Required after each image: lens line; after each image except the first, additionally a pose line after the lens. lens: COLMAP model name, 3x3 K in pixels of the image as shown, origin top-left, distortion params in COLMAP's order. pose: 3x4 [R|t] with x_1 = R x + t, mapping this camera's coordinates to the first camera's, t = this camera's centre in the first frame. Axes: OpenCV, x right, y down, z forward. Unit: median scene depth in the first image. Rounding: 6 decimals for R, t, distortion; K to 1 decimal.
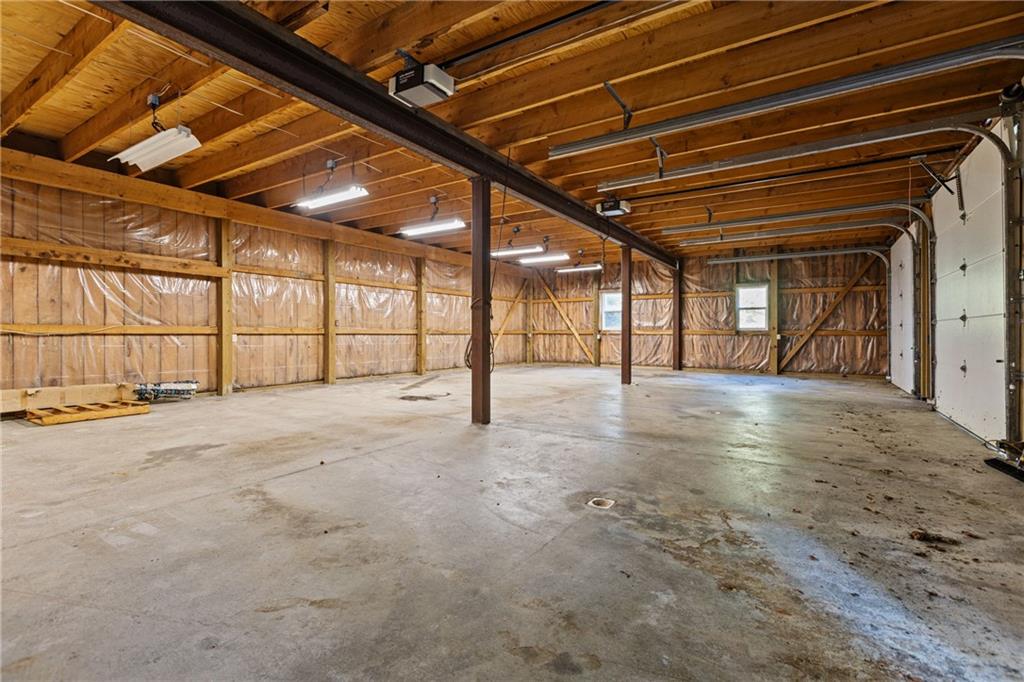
lens RADIAL K [[456.3, 0, 517.1], [0, 456.3, 334.9], [0, 0, 1]] dist [0.001255, -0.000010]
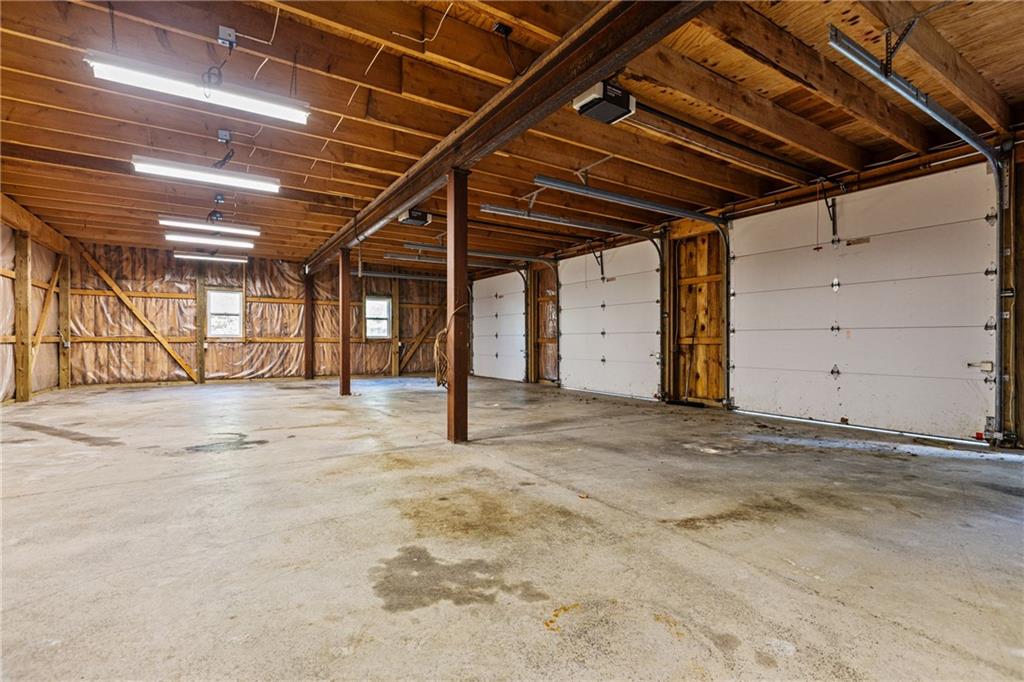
lens RADIAL K [[456.3, 0, 517.1], [0, 456.3, 334.9], [0, 0, 1]] dist [0.001255, -0.000010]
pose [[0.437748, 0.011162, 0.899028, -0.340058], [0.002630, 0.999903, -0.013695, -0.001962], [-0.899094, 0.008360, 0.437677, 0.202939]]
